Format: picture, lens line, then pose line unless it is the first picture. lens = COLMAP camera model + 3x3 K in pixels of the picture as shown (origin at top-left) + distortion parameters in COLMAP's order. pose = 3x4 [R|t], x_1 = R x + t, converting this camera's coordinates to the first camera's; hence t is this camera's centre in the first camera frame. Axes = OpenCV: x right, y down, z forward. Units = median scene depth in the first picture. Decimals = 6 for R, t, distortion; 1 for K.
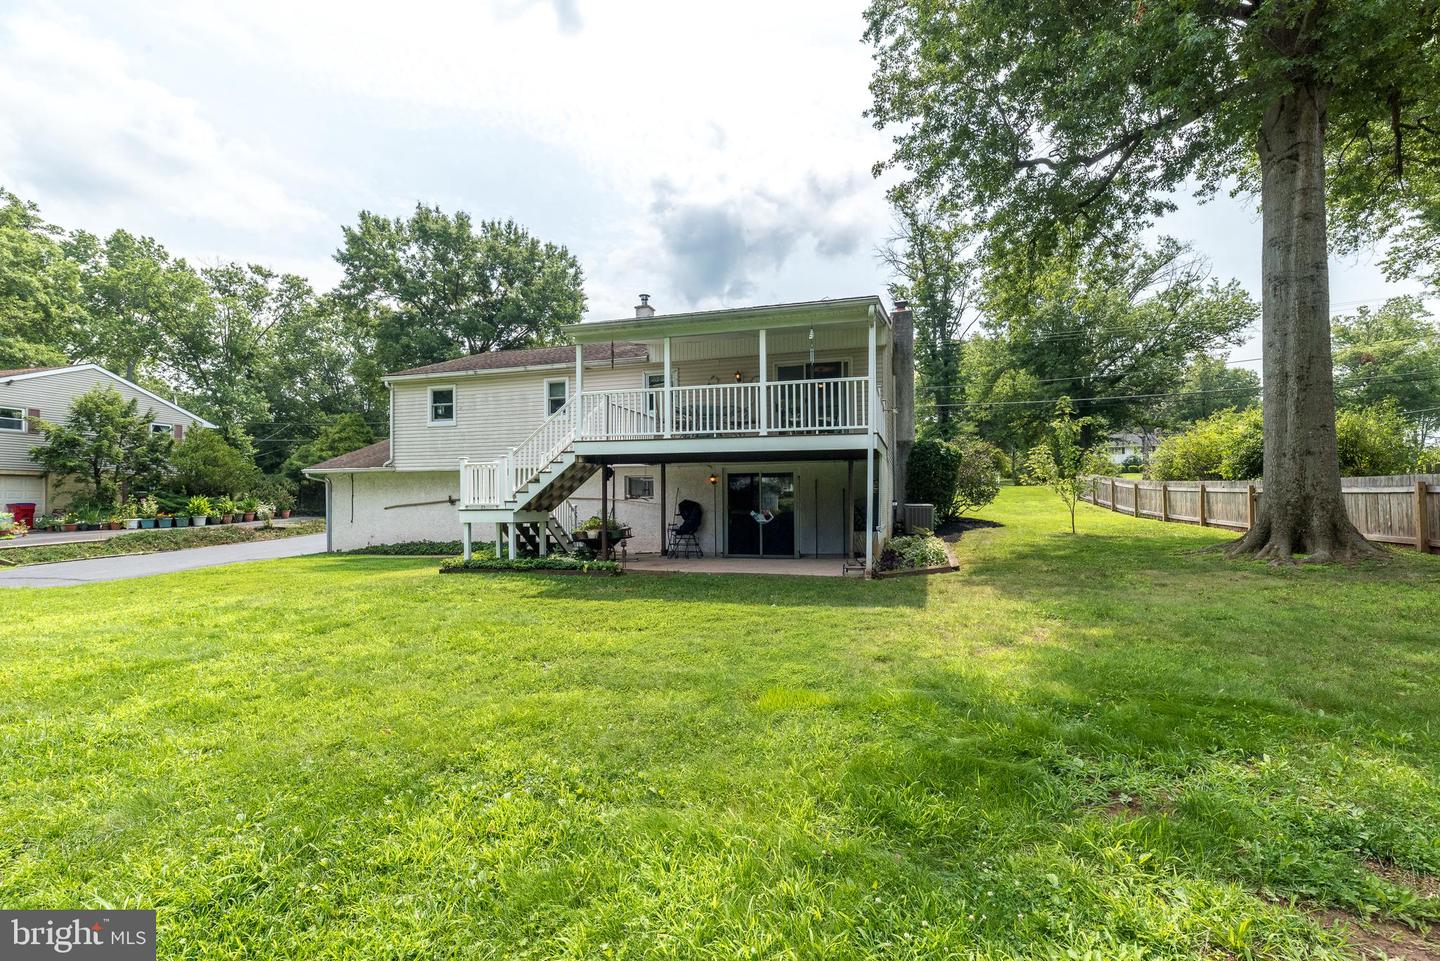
lens RADIAL K [[620.1, 0, 720.0], [0, 620.1, 480.5], [0, 0, 1]] dist [0.000281, -0.000008]
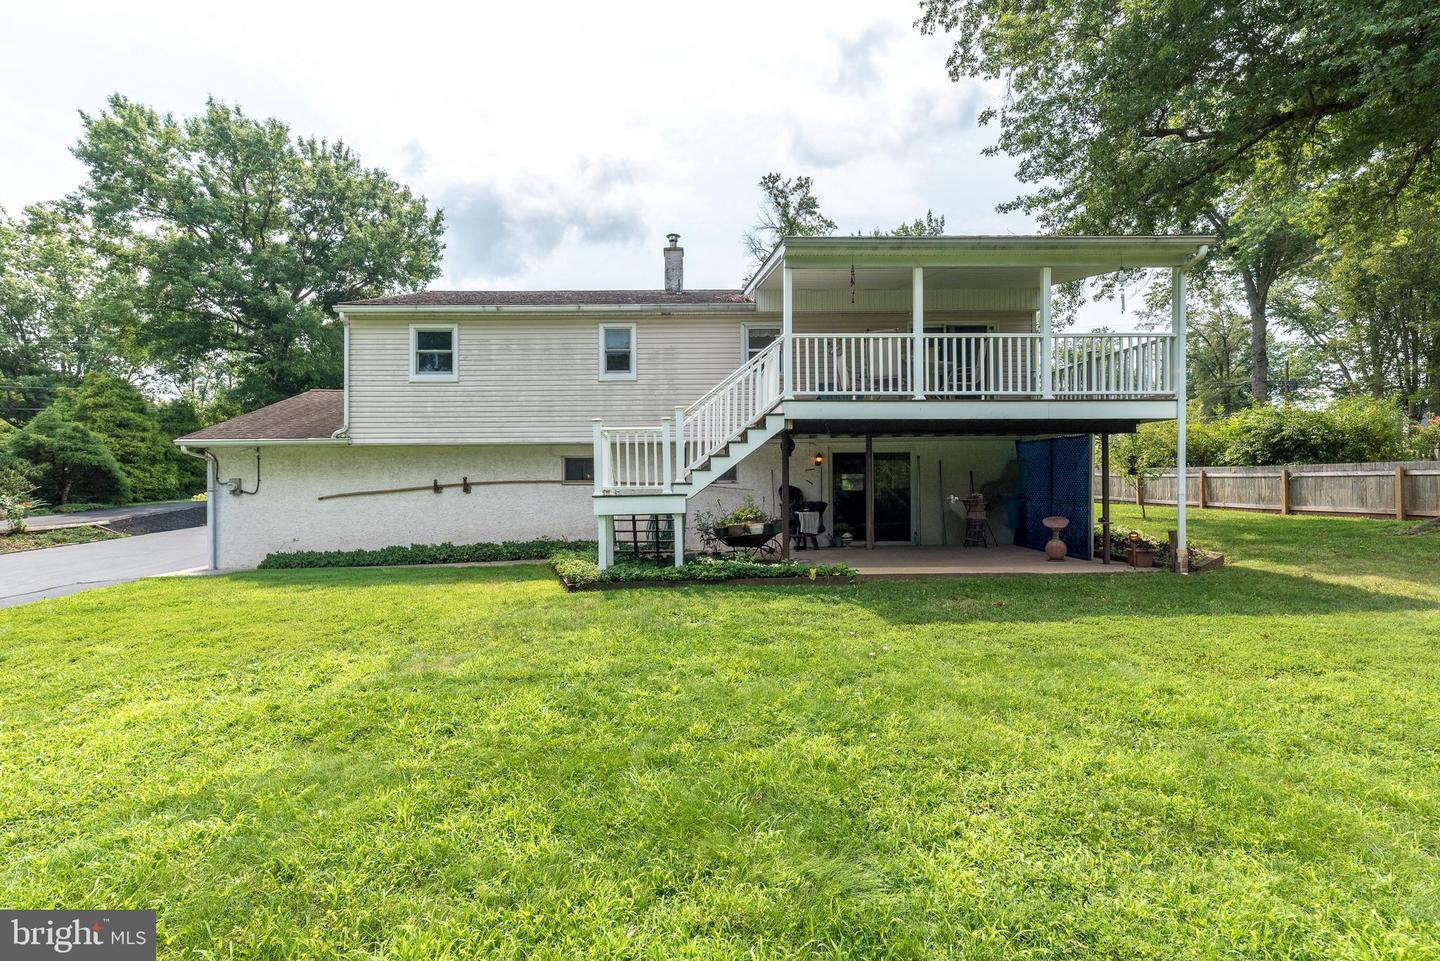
lens RADIAL K [[627.4, 0, 720.0], [0, 627.4, 480.5], [0, 0, 1]] dist [0.002644, 0.000006]
pose [[0.952840, 0.001255, 0.303472, -0.317107], [-0.005375, 0.999904, 0.012741, 0.013140], [-0.303427, -0.013772, 0.952755, 0.192137]]
